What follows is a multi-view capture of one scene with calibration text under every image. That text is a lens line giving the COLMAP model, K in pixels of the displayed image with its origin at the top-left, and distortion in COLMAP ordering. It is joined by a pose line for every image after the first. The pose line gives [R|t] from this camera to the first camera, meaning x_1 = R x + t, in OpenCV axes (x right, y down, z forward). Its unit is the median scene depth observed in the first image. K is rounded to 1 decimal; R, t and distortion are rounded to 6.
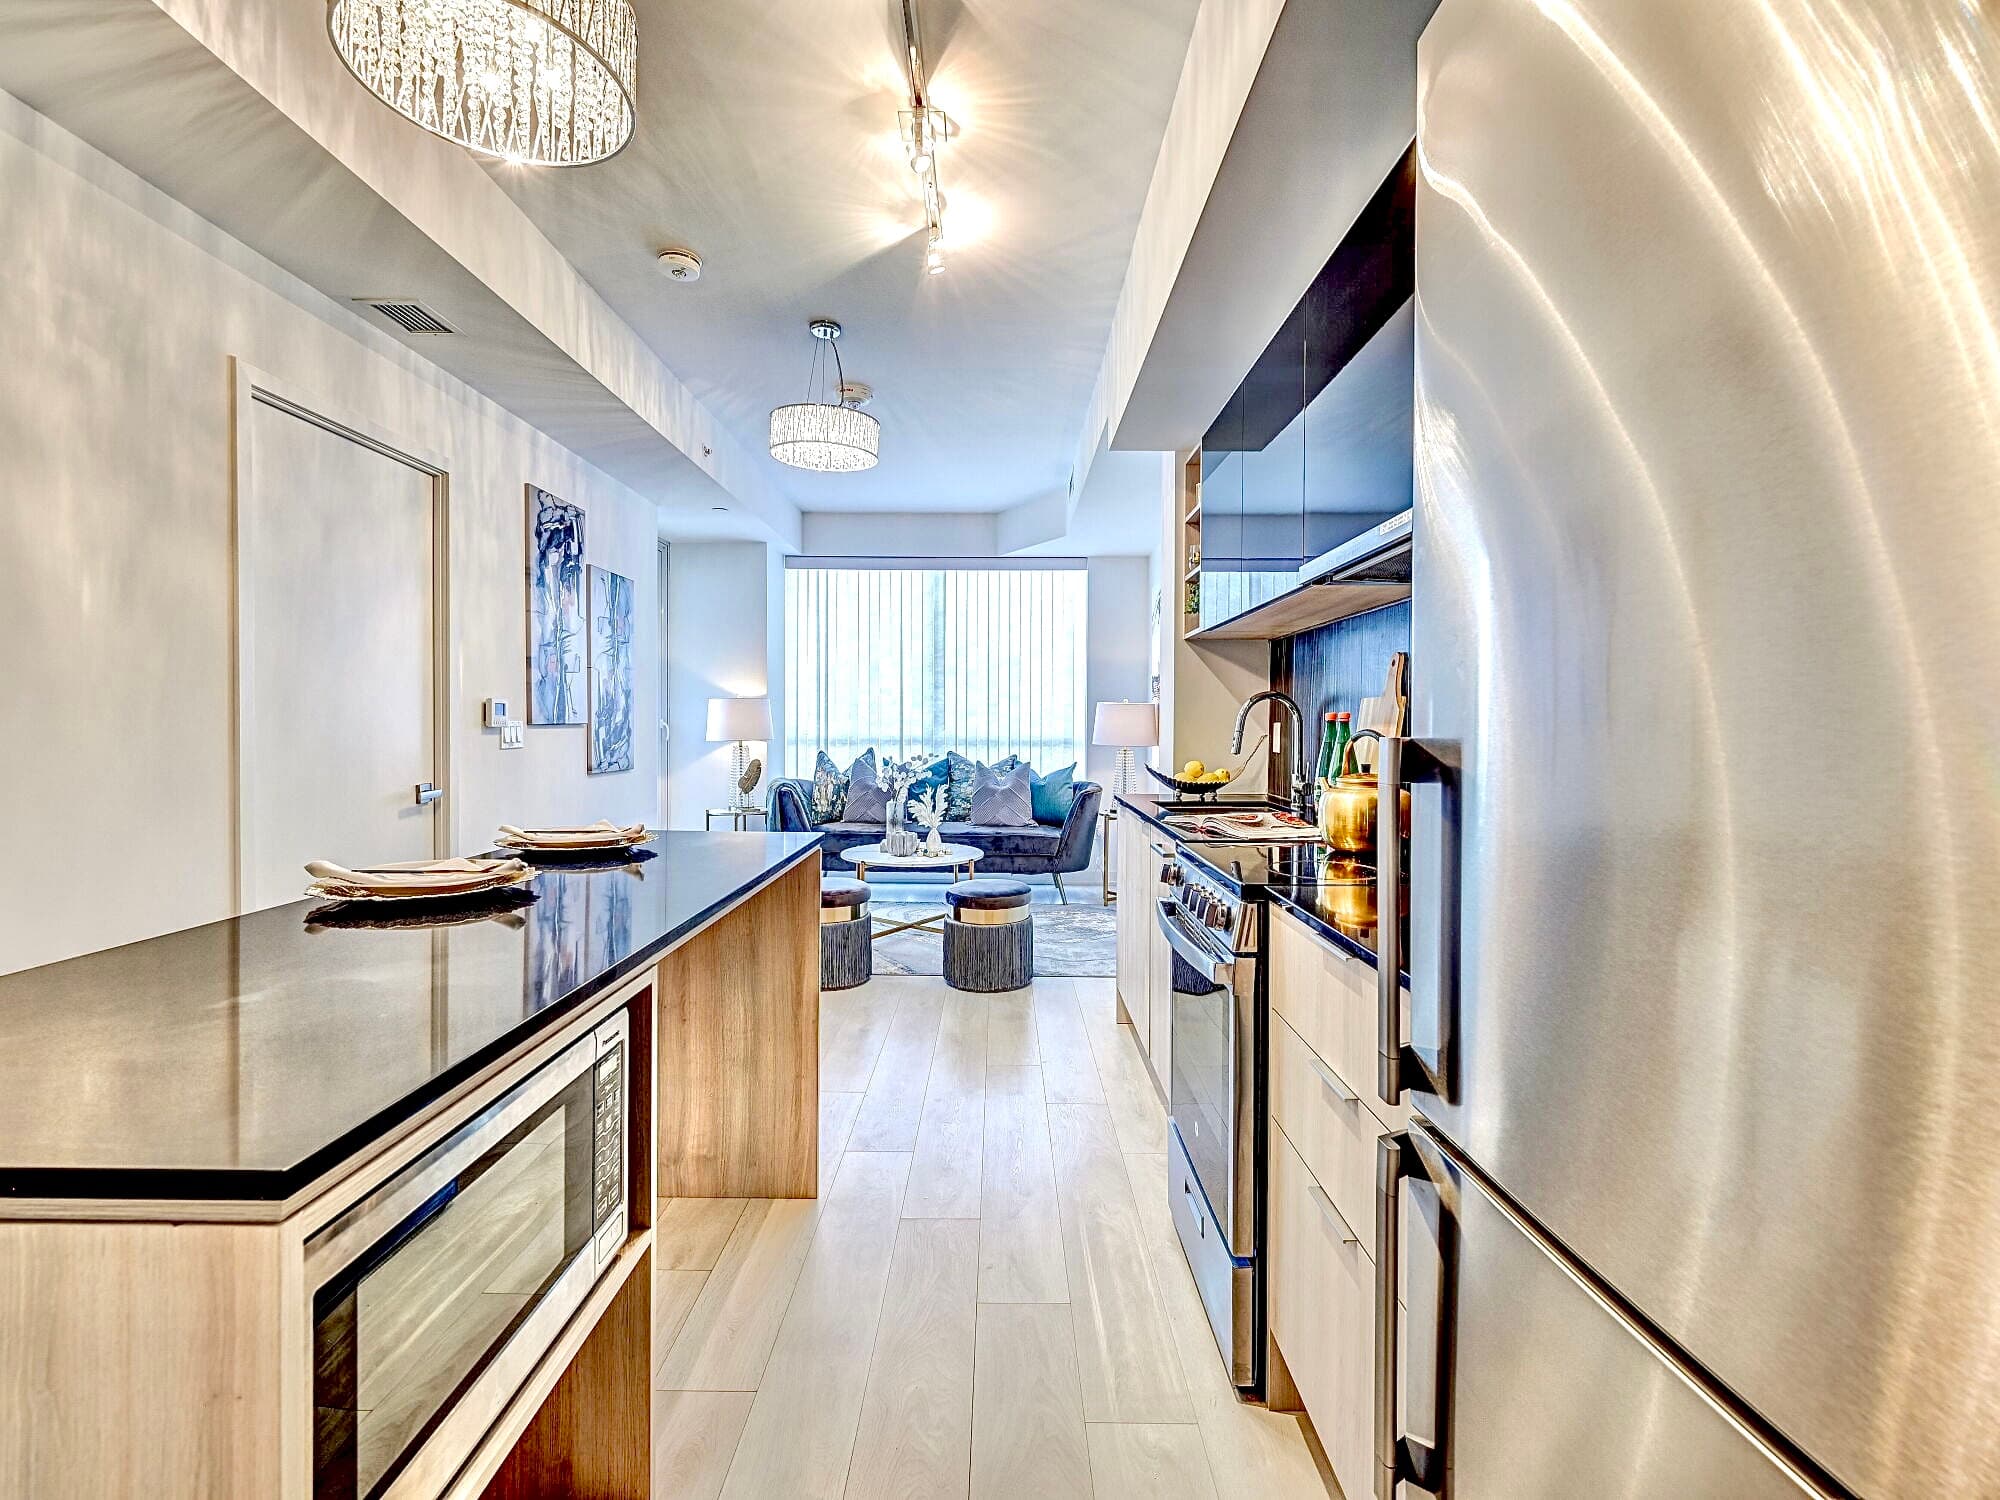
lens RADIAL K [[890.7, 0, 997.8], [0, 890.7, 735.6], [0, 0, 1]] dist [0.001199, 0.000340]
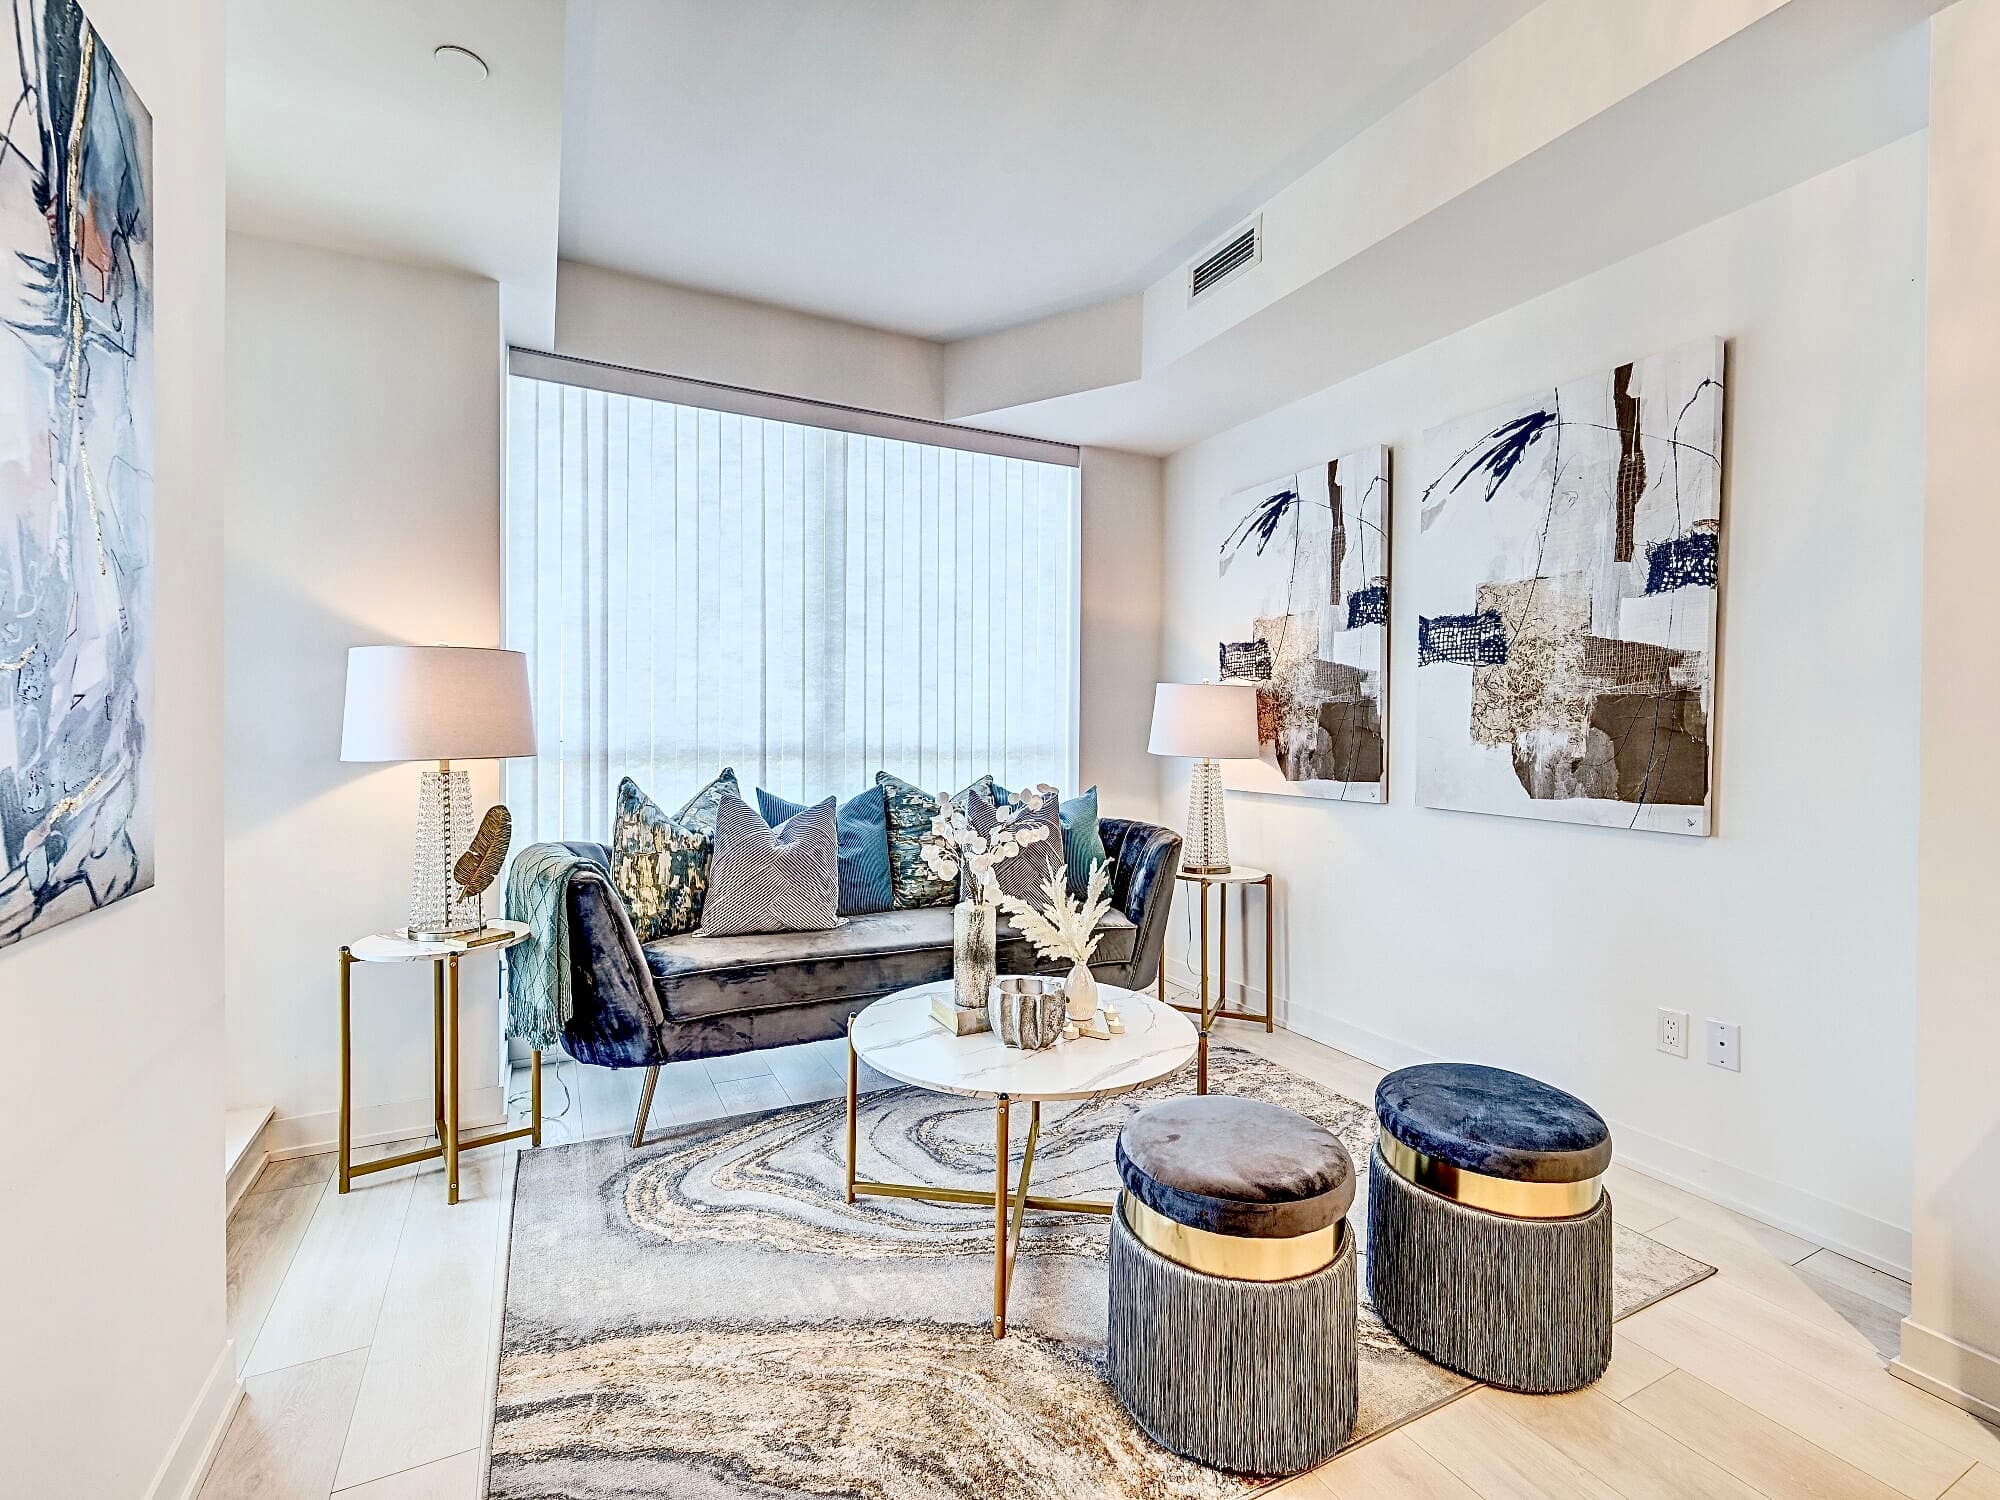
lens RADIAL K [[890.7, 0, 997.8], [0, 890.7, 735.6], [0, 0, 1]] dist [0.001199, 0.000340]
pose [[0.890697, -0.005008, 0.454569, -0.400113], [0.007397, 0.999967, -0.003479, -0.002258], [-0.454537, 0.006462, 0.890705, 0.862775]]
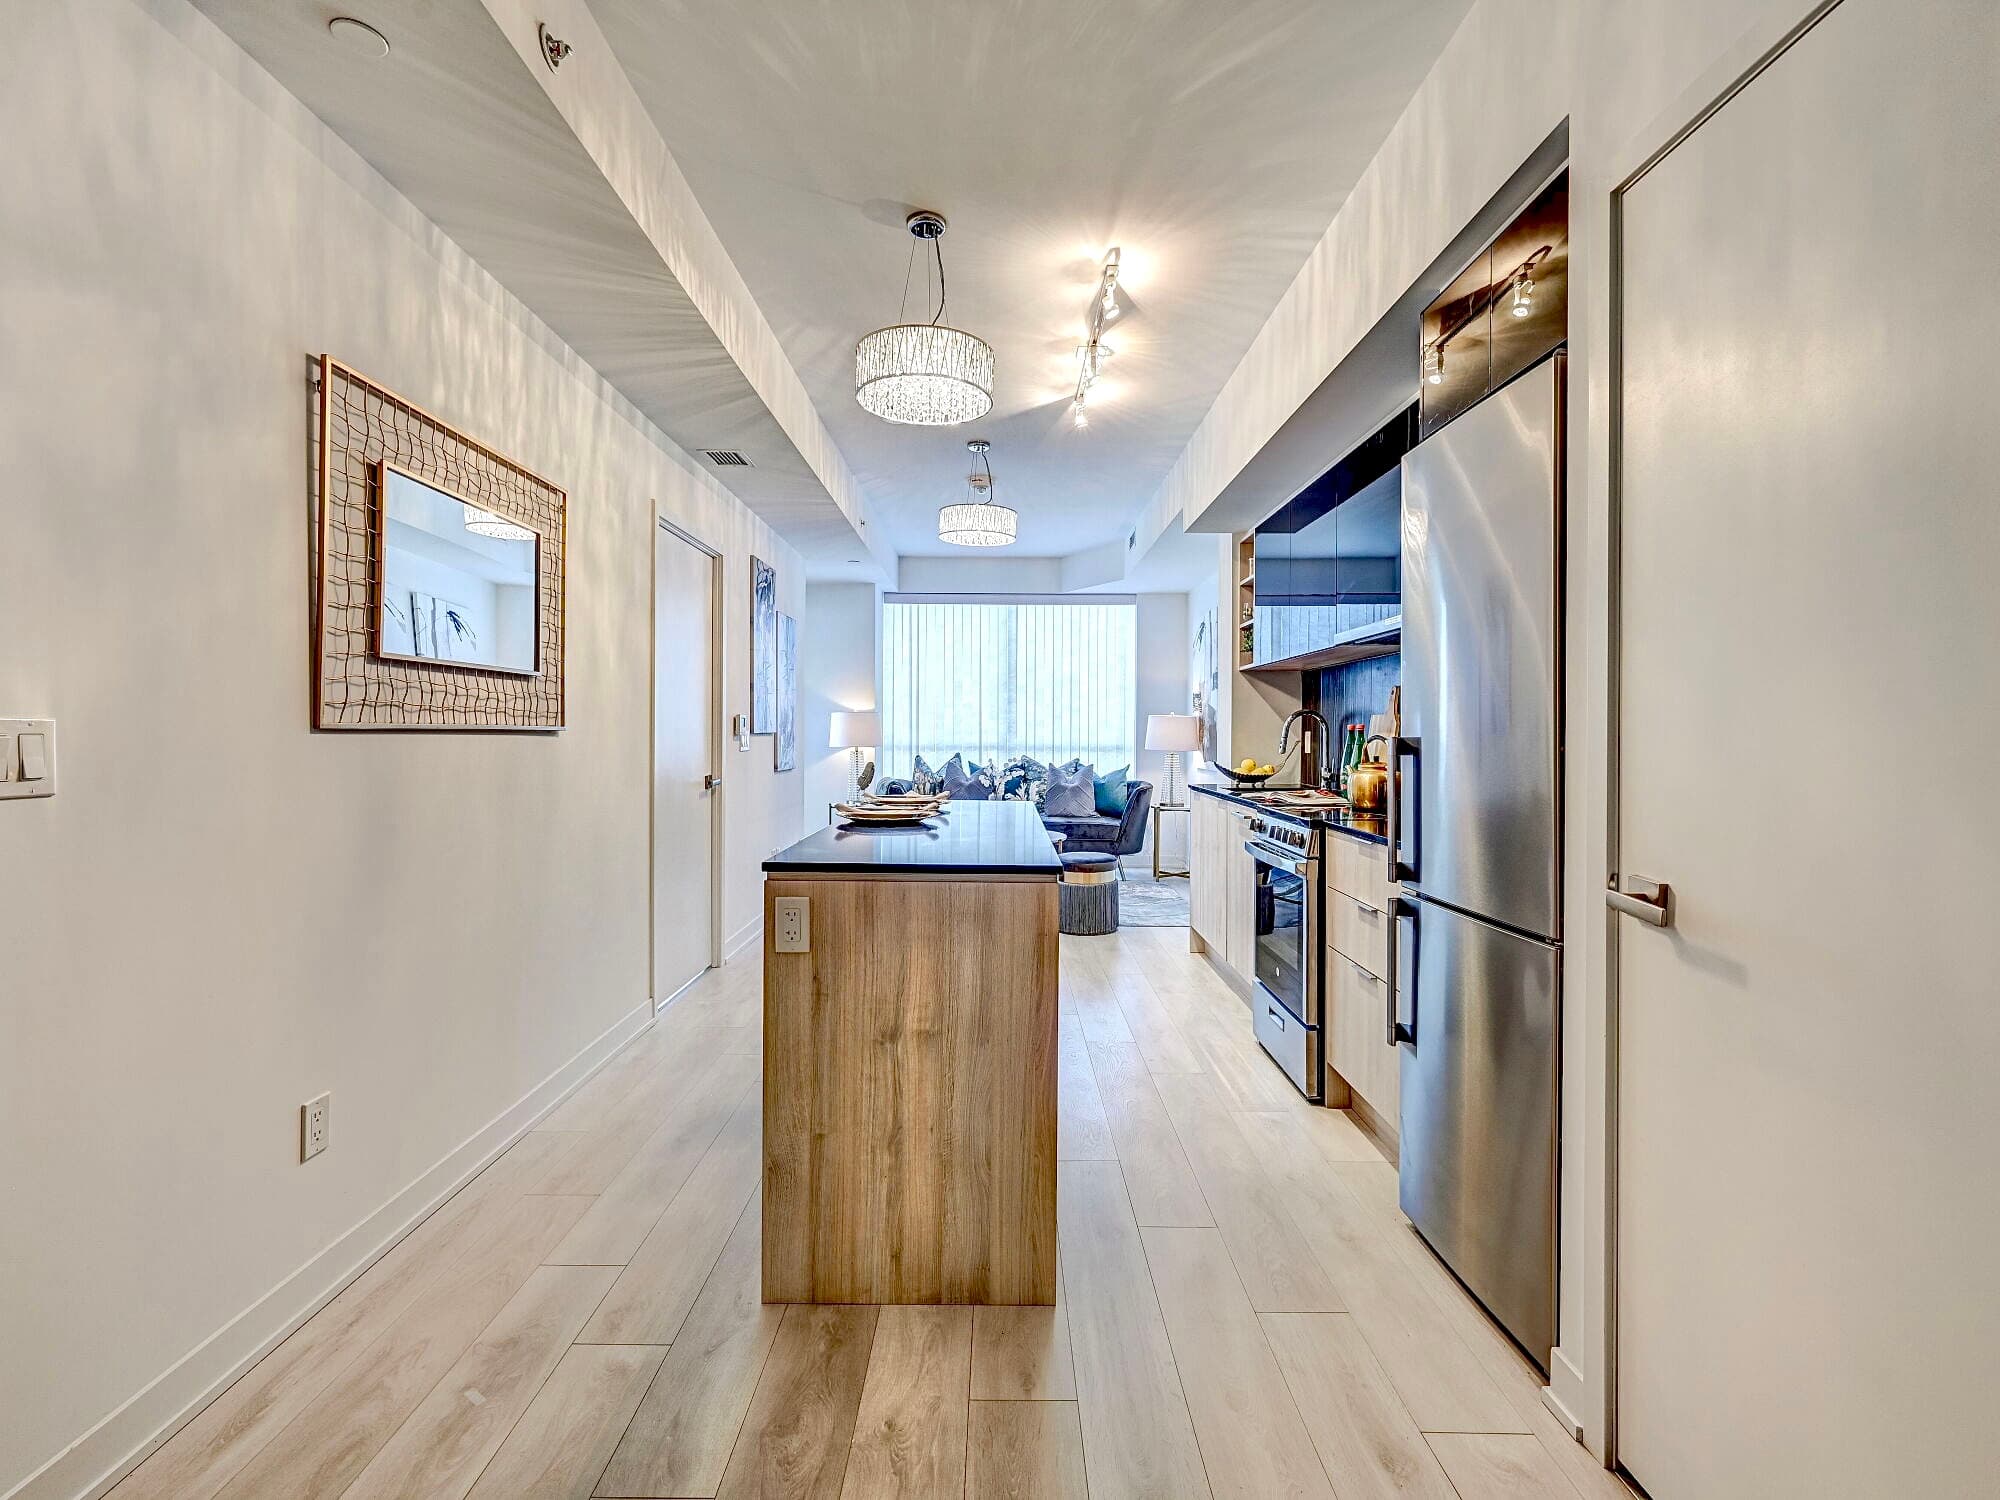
lens RADIAL K [[890.7, 0, 997.8], [0, 890.7, 735.6], [0, 0, 1]] dist [0.001199, 0.000340]
pose [[0.999998, -0.000910, 0.001878, -0.156588], [0.000930, 0.999945, -0.010410, 0.005252], [-0.001869, 0.010412, 0.999944, -0.349786]]
